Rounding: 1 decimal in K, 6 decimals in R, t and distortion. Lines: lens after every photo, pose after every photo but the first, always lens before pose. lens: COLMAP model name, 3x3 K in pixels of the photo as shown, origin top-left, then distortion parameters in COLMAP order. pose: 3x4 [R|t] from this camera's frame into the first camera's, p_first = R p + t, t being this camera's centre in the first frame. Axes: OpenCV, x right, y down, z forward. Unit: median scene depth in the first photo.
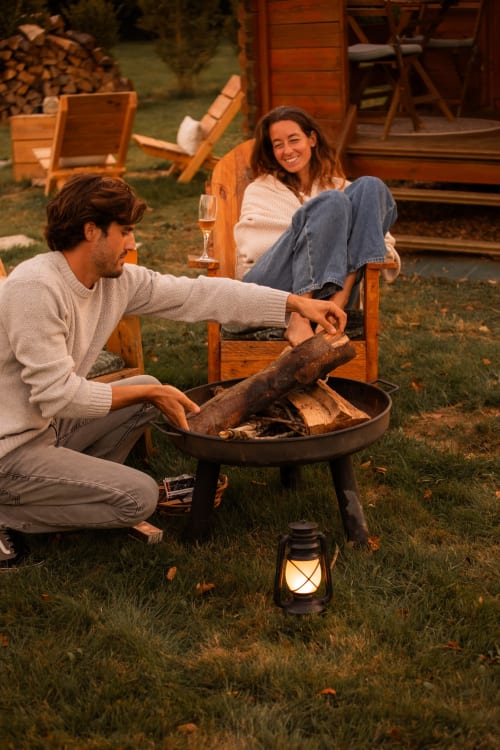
lens RADIAL K [[1692.7, 0, 250.0], [0, 1692.7, 375.0], [0, 0, 1]] dist [-0.367096, 0.095495]
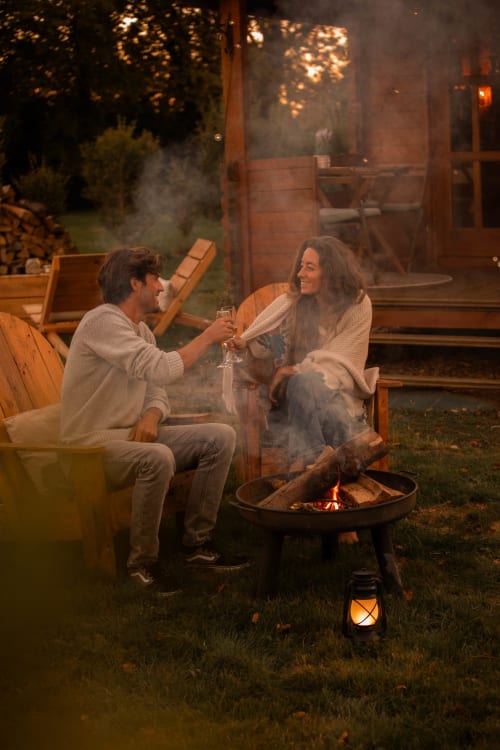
lens RADIAL K [[1692.7, 0, 250.0], [0, 1692.7, 375.0], [0, 0, 1]] dist [-0.367096, 0.095495]
pose [[0.997852, -0.010390, 0.064678, -0.079583], [0.016893, 0.994760, -0.100828, 0.038672], [-0.063292, 0.101704, 0.992799, -0.166875]]
